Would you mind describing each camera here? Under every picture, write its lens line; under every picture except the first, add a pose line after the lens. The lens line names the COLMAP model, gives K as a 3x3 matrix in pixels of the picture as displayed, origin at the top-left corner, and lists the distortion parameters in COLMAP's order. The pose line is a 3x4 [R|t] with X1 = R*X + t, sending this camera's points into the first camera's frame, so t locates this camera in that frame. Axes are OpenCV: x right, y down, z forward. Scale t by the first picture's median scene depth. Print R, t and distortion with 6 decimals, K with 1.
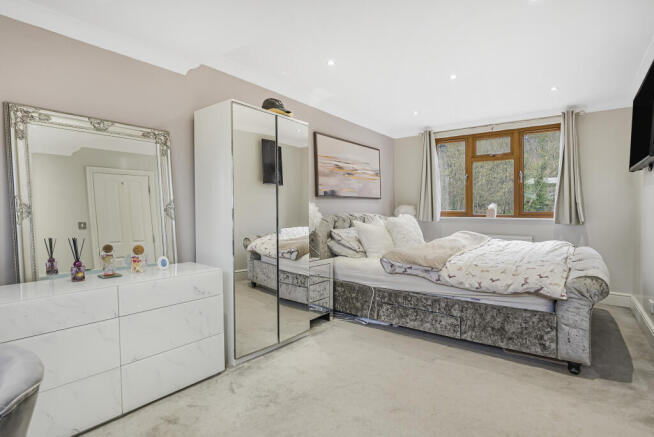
lens RADIAL K [[329.8, 0, 327.0], [0, 329.8, 218.5], [0, 0, 1]] dist [-0.000217, 0.000094]
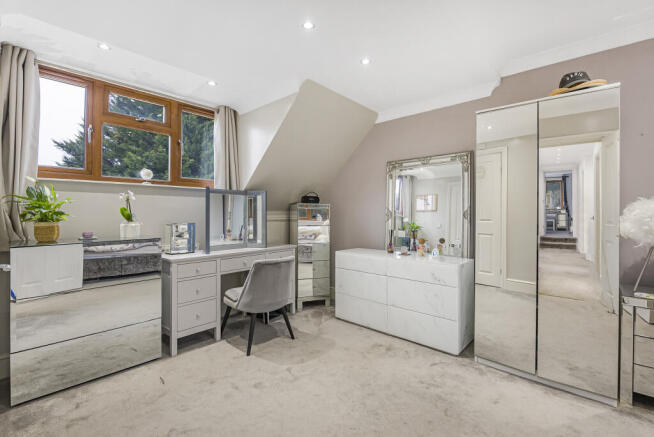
lens RADIAL K [[300.7, 0, 327.0], [0, 300.7, 218.5], [0, 0, 1]] dist [-0.000140, -0.000142]
pose [[-0.064872, 0.008353, -0.997859, 0.770874], [-0.037008, 0.999257, 0.010770, -0.005014], [0.997207, 0.037627, -0.064515, 0.621894]]
